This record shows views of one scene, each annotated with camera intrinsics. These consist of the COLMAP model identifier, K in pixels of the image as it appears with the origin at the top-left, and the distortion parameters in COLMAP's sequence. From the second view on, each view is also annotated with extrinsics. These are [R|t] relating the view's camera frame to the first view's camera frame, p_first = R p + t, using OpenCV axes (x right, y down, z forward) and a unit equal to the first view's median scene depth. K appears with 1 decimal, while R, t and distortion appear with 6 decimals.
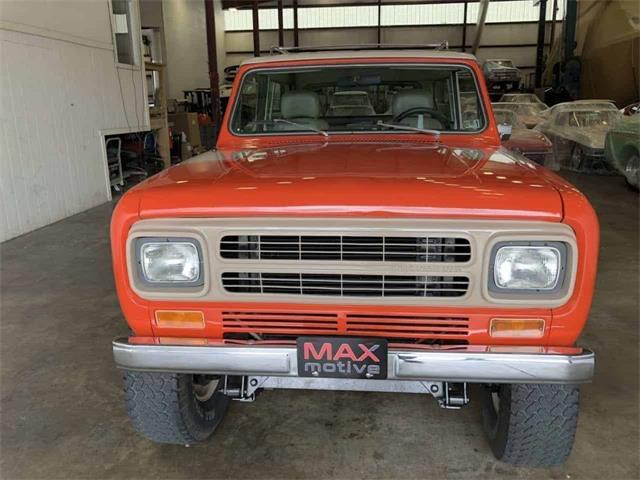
lens RADIAL K [[524.1, 0, 316.3], [0, 524.1, 232.3], [0, 0, 1]] dist [0.007239, -0.000530]
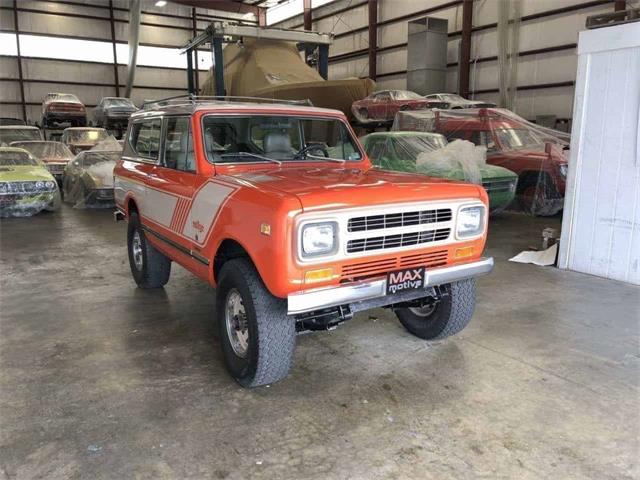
lens RADIAL K [[520.0, 0, 316.8], [0, 520.0, 237.4], [0, 0, 1]] dist [0.006987, -0.004138]
pose [[0.792976, -0.098612, 0.601220, -1.260908], [0.133071, 0.991022, -0.012966, 0.074504], [-0.594543, 0.090287, 0.798979, -0.274761]]
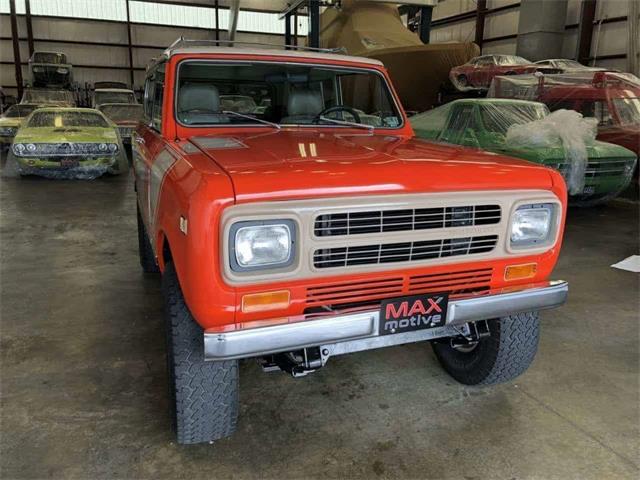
lens RADIAL K [[521.8, 0, 321.3], [0, 521.8, 232.8], [0, 0, 1]] dist [0.008071, 0.002038]
pose [[0.890176, -0.072792, 0.449765, -0.643868], [0.074229, 0.997136, 0.014468, 0.027249], [-0.449530, 0.020506, 0.893030, 0.043795]]
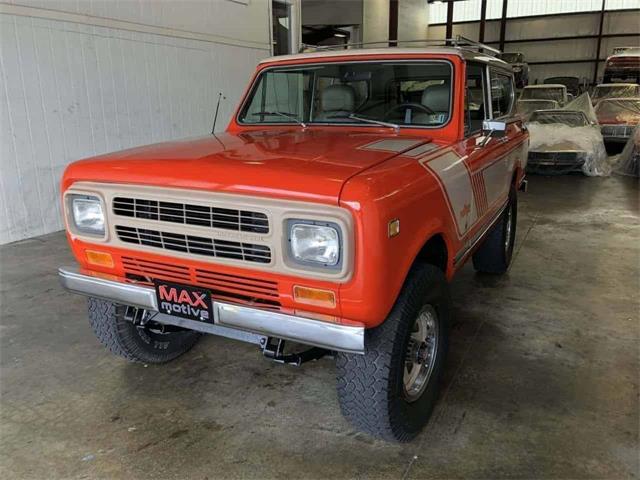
lens RADIAL K [[520.7, 0, 320.2], [0, 520.7, 238.6], [0, 0, 1]] dist [0.013459, -0.010459]
pose [[0.929354, 0.100978, -0.355113, 0.772769], [-0.092637, 0.994877, 0.040462, 0.008539], [0.357380, -0.004707, 0.933947, -0.047513]]
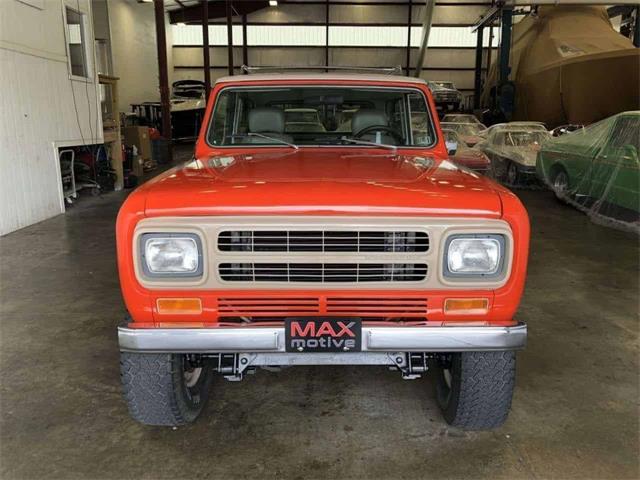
lens RADIAL K [[520.7, 0, 320.2], [0, 520.7, 238.6], [0, 0, 1]] dist [0.013459, -0.010459]
pose [[0.994350, -0.003522, 0.106091, -0.080755], [0.005420, 0.999830, -0.017607, 0.043919], [-0.106011, 0.018083, 0.994201, -0.167106]]
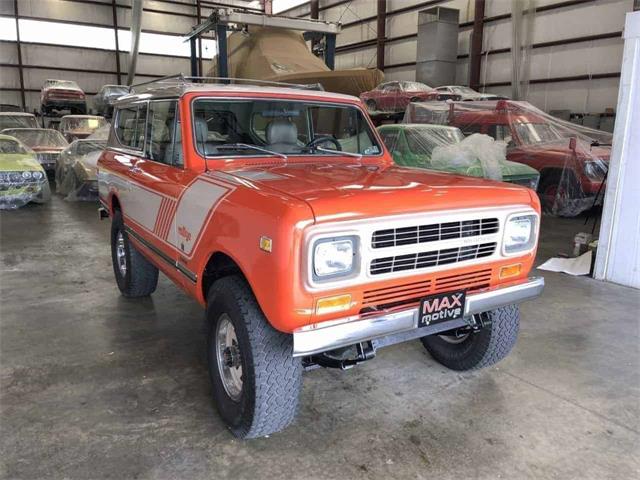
lens RADIAL K [[520.7, 0, 320.2], [0, 520.7, 238.6], [0, 0, 1]] dist [0.013459, -0.010459]
pose [[0.793993, -0.096178, 0.600271, -1.056716], [0.118028, 0.993006, 0.002986, 0.005044], [-0.596360, 0.068478, 0.799791, 0.034613]]
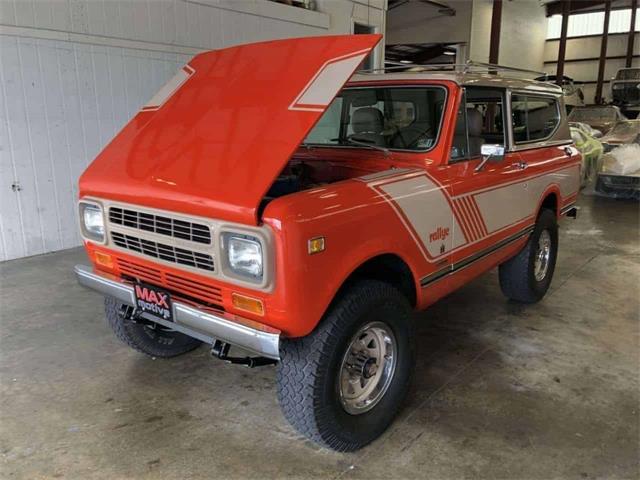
lens RADIAL K [[520.7, 0, 320.2], [0, 520.7, 238.6], [0, 0, 1]] dist [0.013459, -0.010459]
pose [[0.832706, 0.134877, -0.537037, 1.160109], [-0.139252, 0.989719, 0.032650, -0.038106], [0.535919, 0.047596, 0.842927, 0.036260]]
